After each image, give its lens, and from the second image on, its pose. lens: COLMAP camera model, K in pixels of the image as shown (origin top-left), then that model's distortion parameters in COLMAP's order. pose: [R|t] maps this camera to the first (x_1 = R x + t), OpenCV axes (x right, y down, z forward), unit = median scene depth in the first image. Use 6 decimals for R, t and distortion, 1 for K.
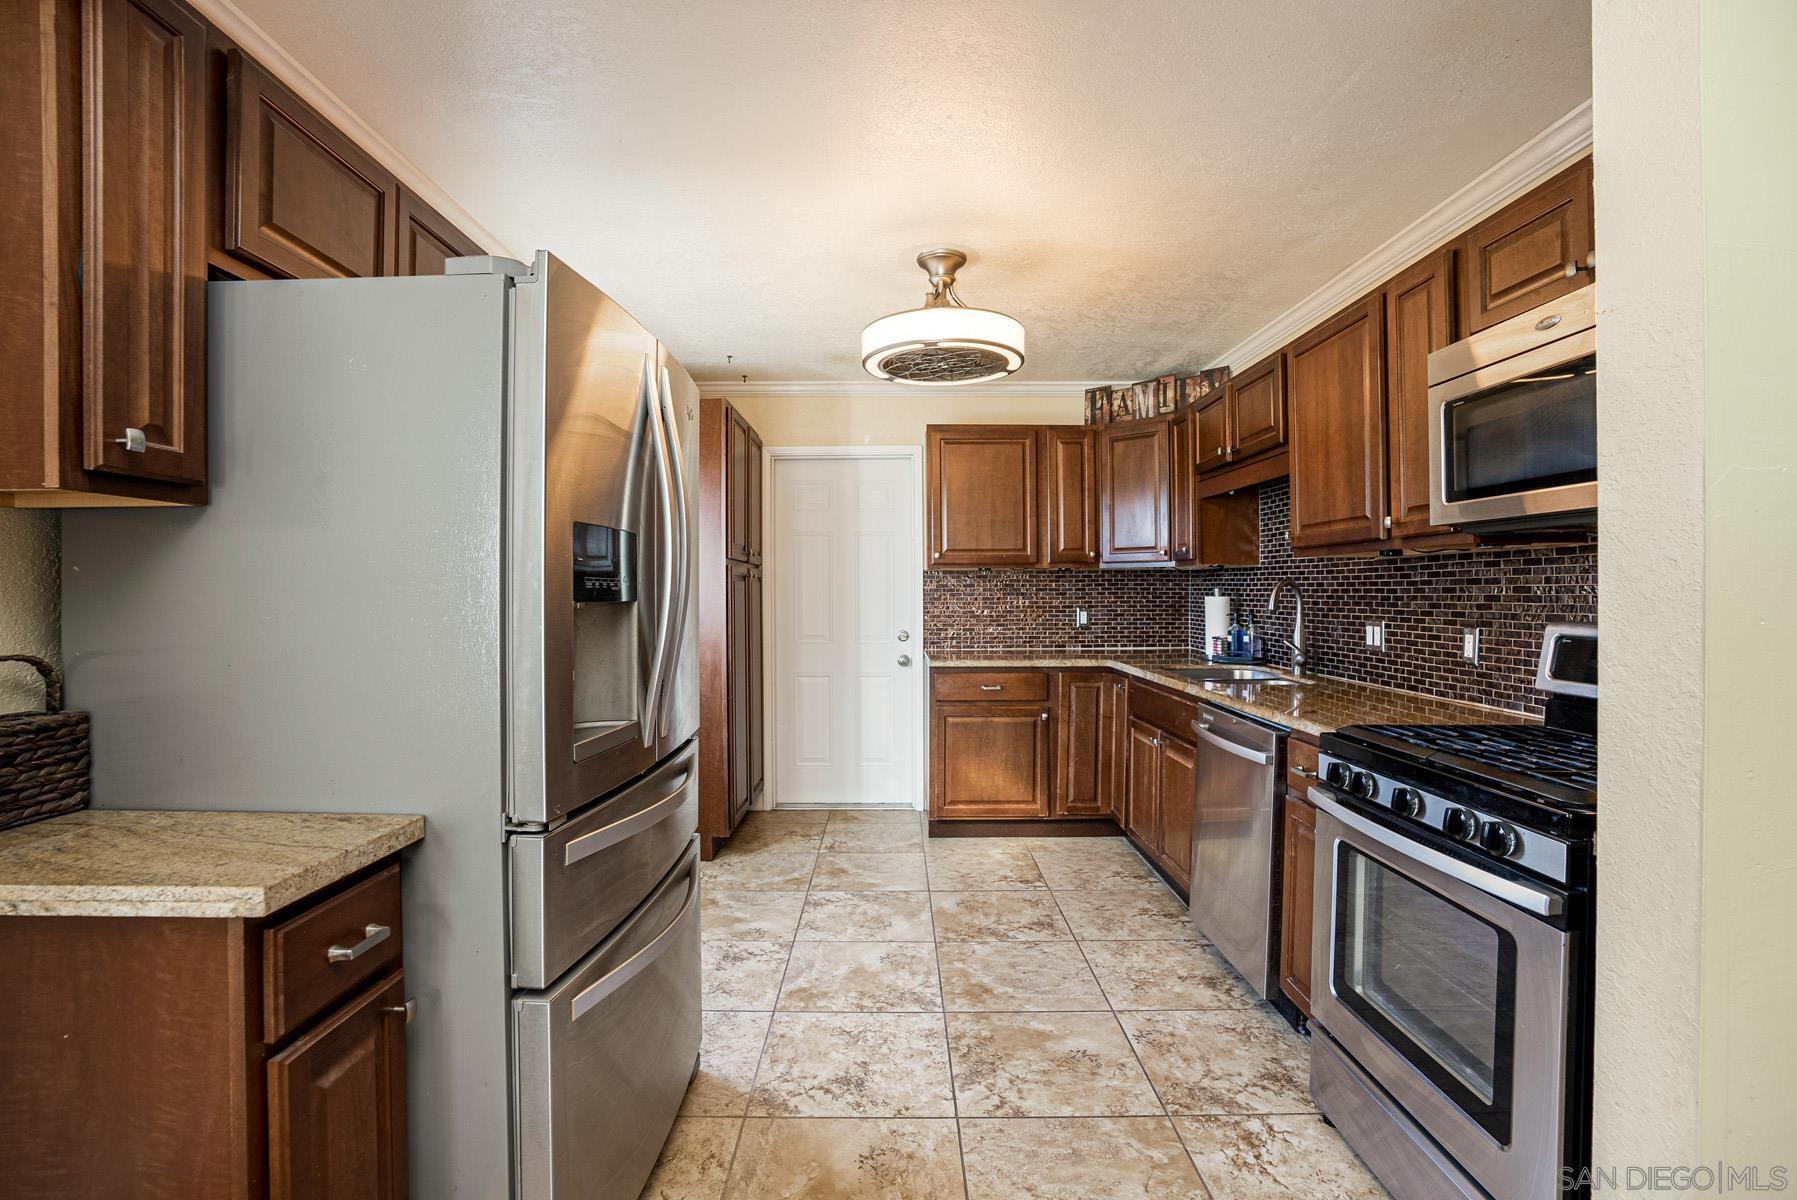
lens RADIAL K [[836.1, 0, 892.7], [0, 836.1, 594.6], [0, 0, 1]] dist [-0.072849, 0.034239]
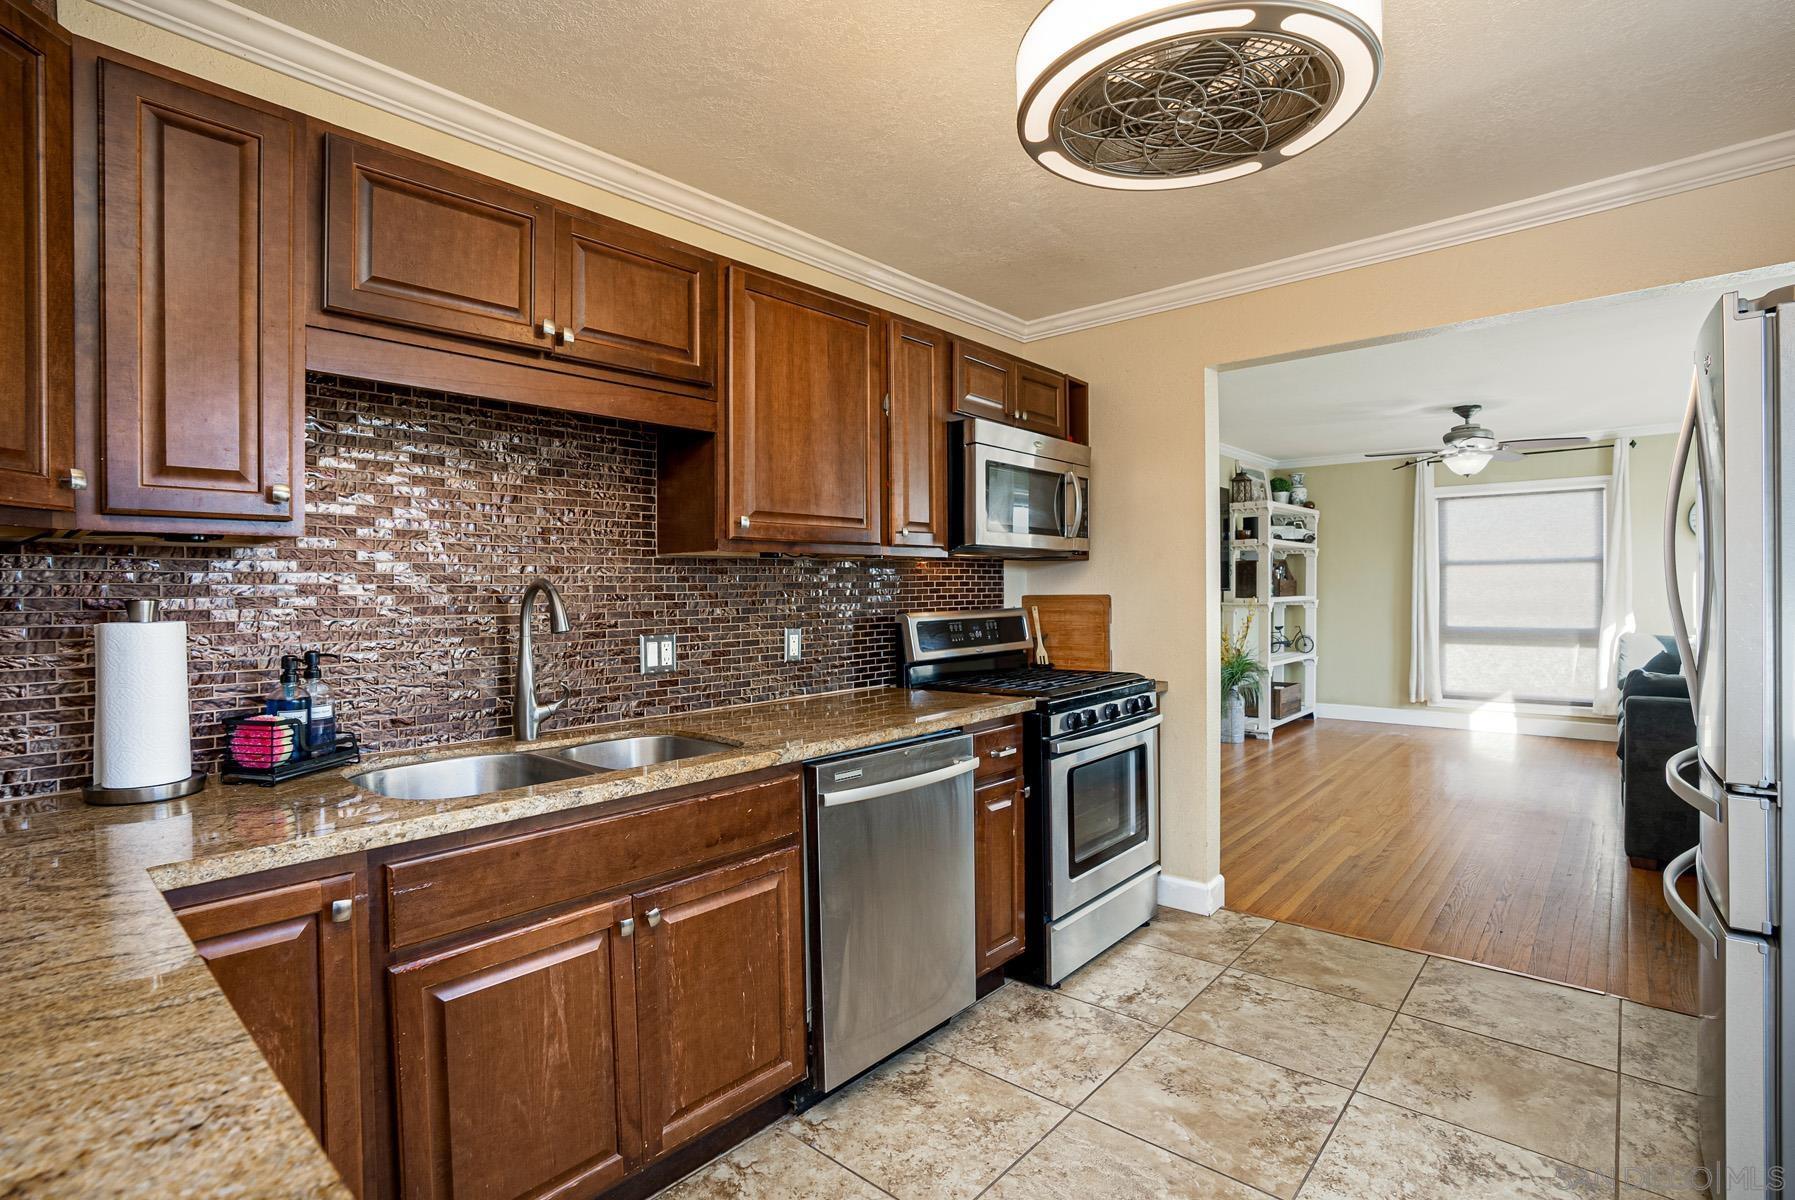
lens RADIAL K [[852.0, 0, 894.8], [0, 852.0, 594.3], [0, 0, 1]] dist [-0.069700, 0.027153]
pose [[-0.745052, 0.005795, 0.666982, -0.102931], [0.015866, 0.999833, 0.009036, -0.008701], [-0.666818, 0.017315, -0.745019, 1.177371]]
